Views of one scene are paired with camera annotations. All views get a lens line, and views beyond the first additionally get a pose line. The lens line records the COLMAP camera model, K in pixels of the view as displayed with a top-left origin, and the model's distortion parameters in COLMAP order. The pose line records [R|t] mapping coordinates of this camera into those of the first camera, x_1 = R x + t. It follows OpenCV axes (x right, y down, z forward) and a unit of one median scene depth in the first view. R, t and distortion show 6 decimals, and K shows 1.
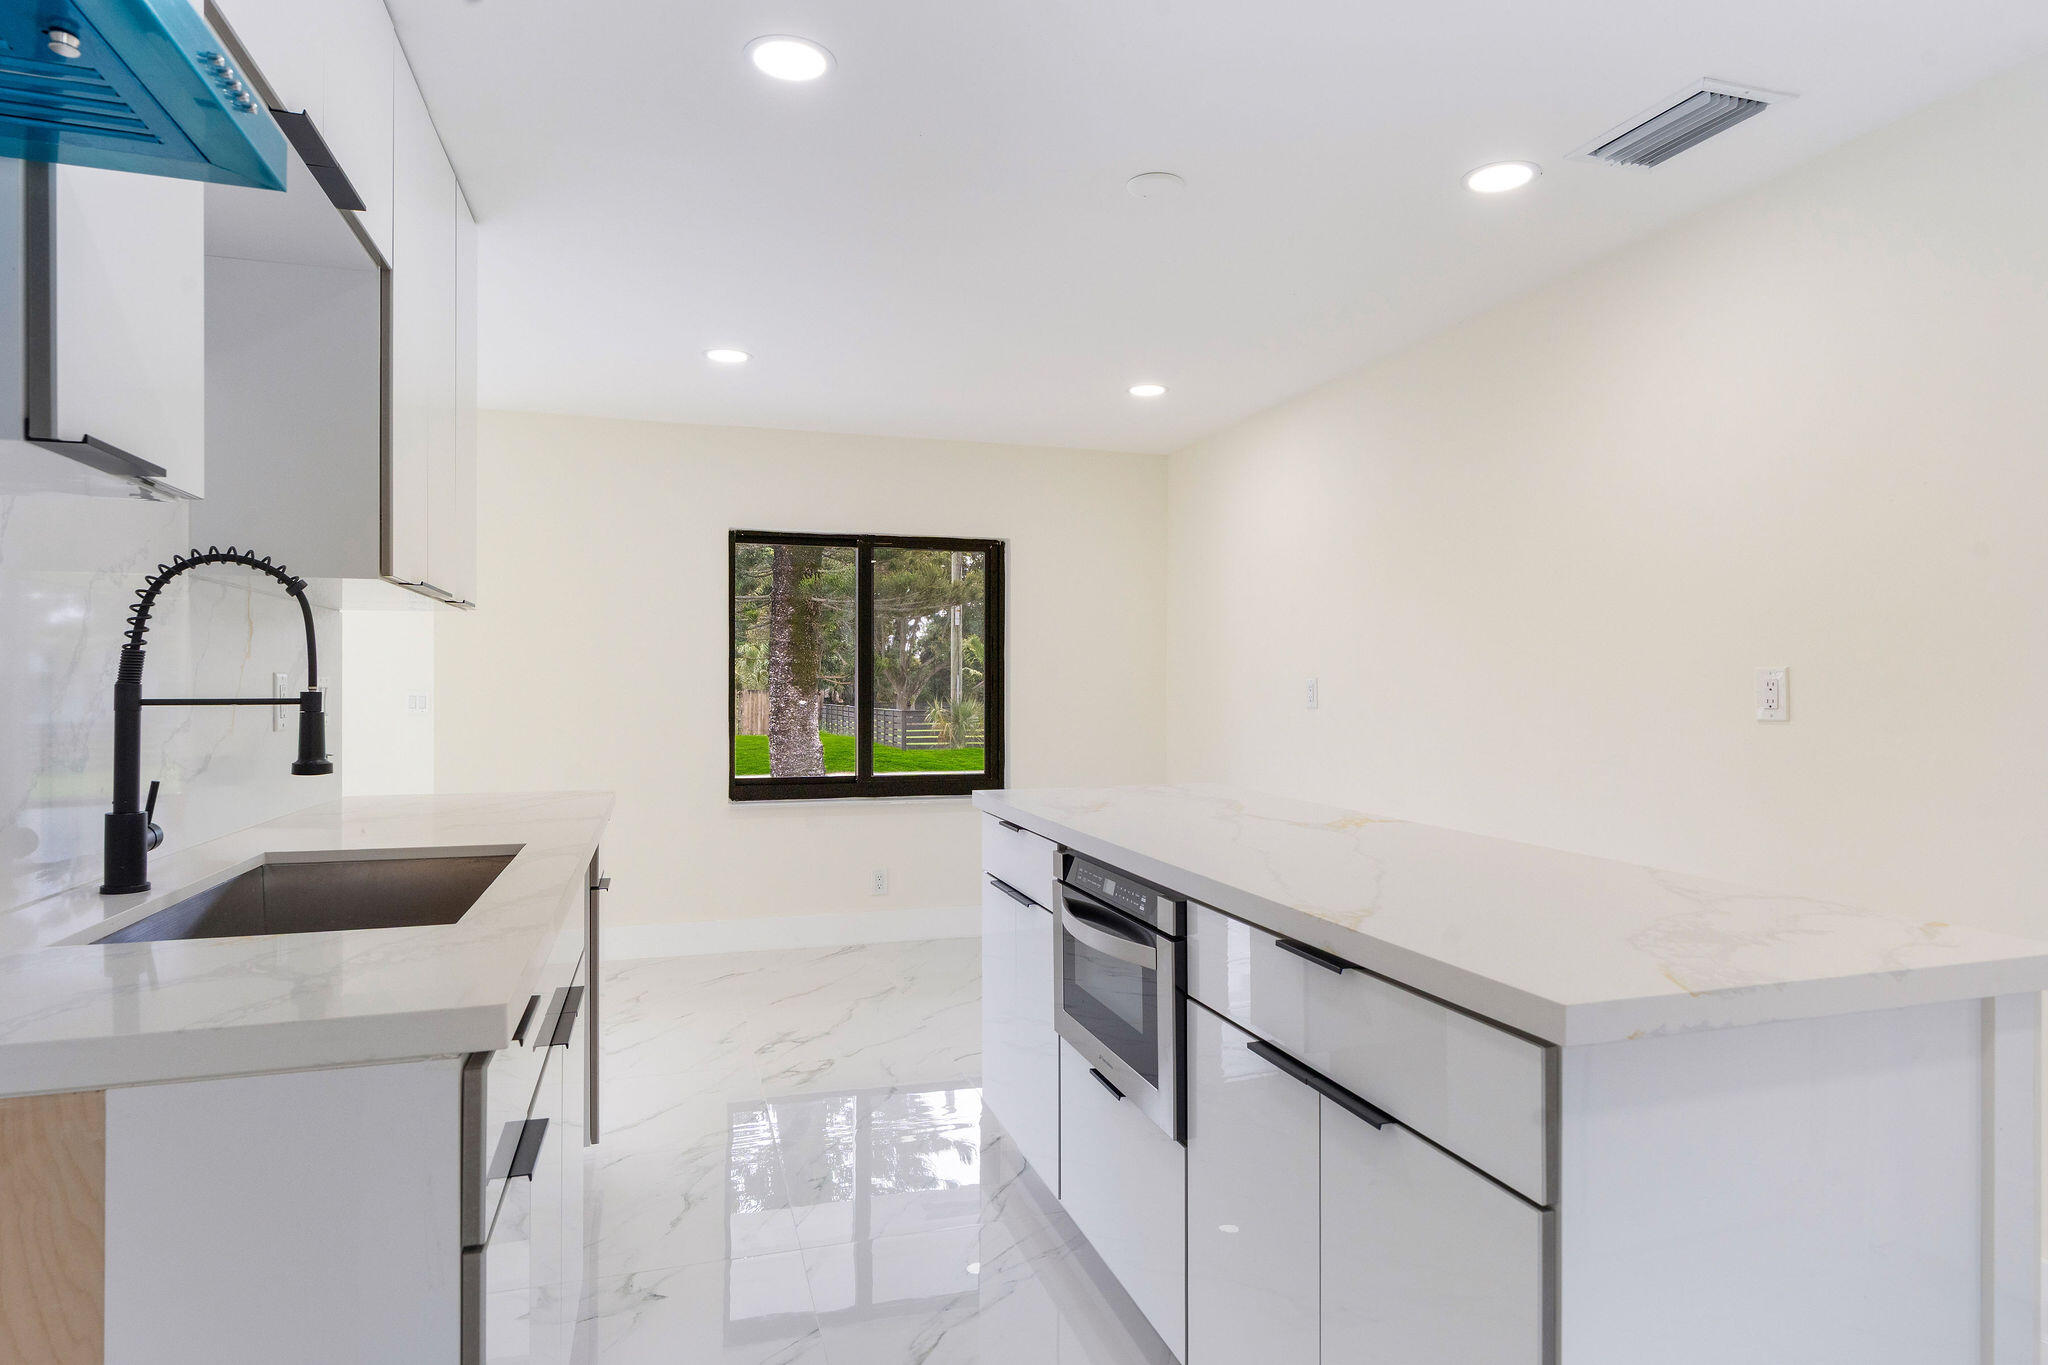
lens RADIAL K [[1157.2, 0, 1038.6], [0, 1157.2, 682.9], [0, 0, 1]] dist [-0.006867, 0.003855]
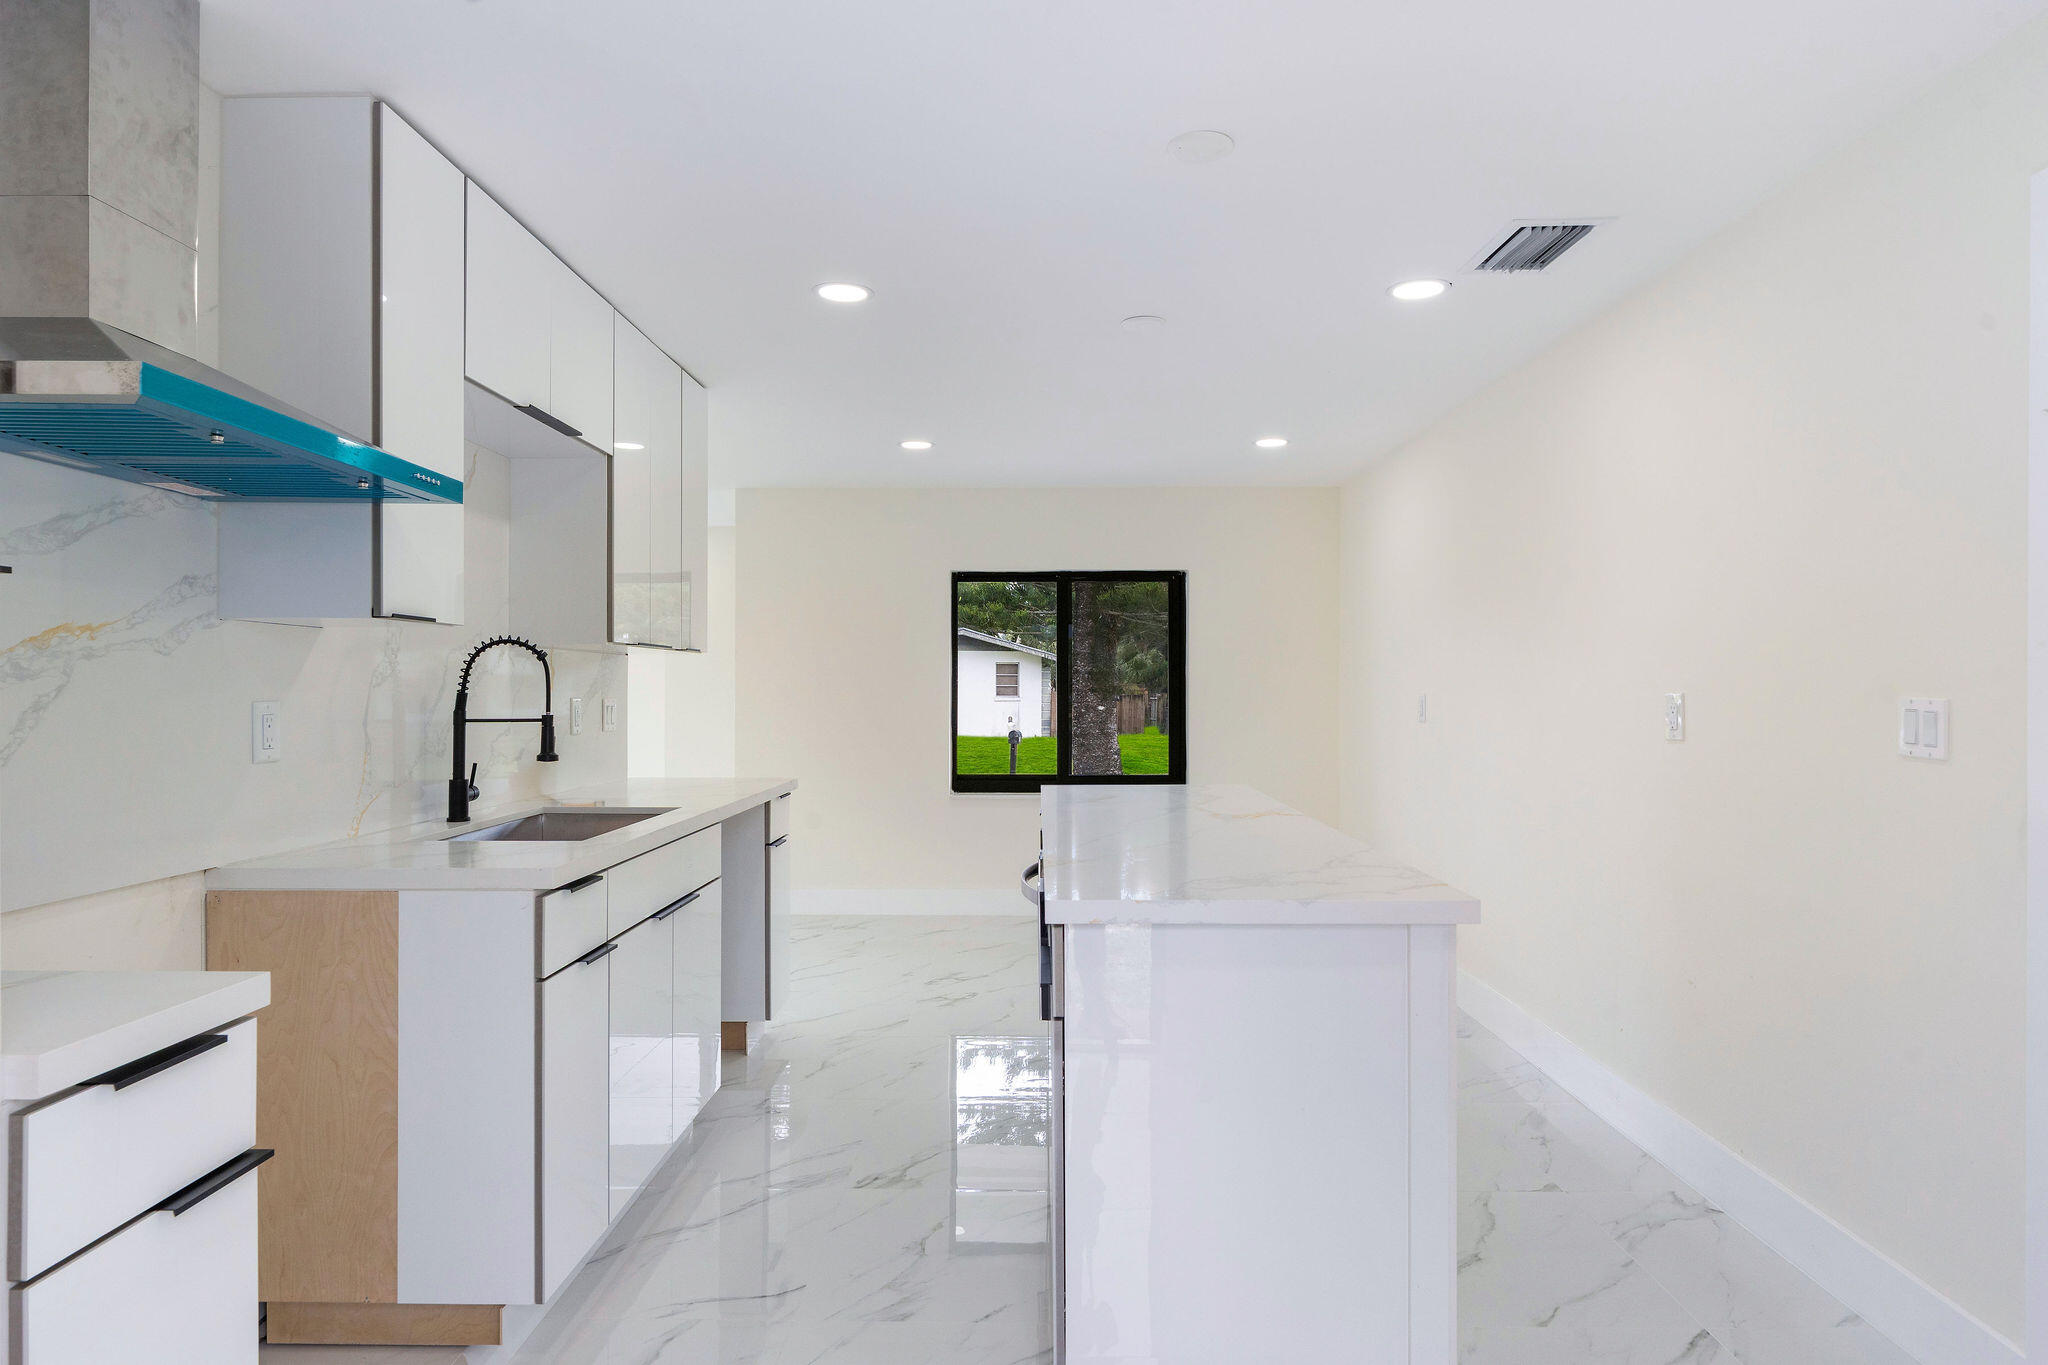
lens RADIAL K [[1157.2, 0, 1025.1], [0, 1157.2, 683.5], [0, 0, 1]] dist [-0.006867, 0.003855]
pose [[0.948314, -0.002497, -0.317323, 0.641224], [0.001988, 0.999996, -0.001927, -0.036221], [0.317326, 0.001197, 0.948316, -0.463513]]
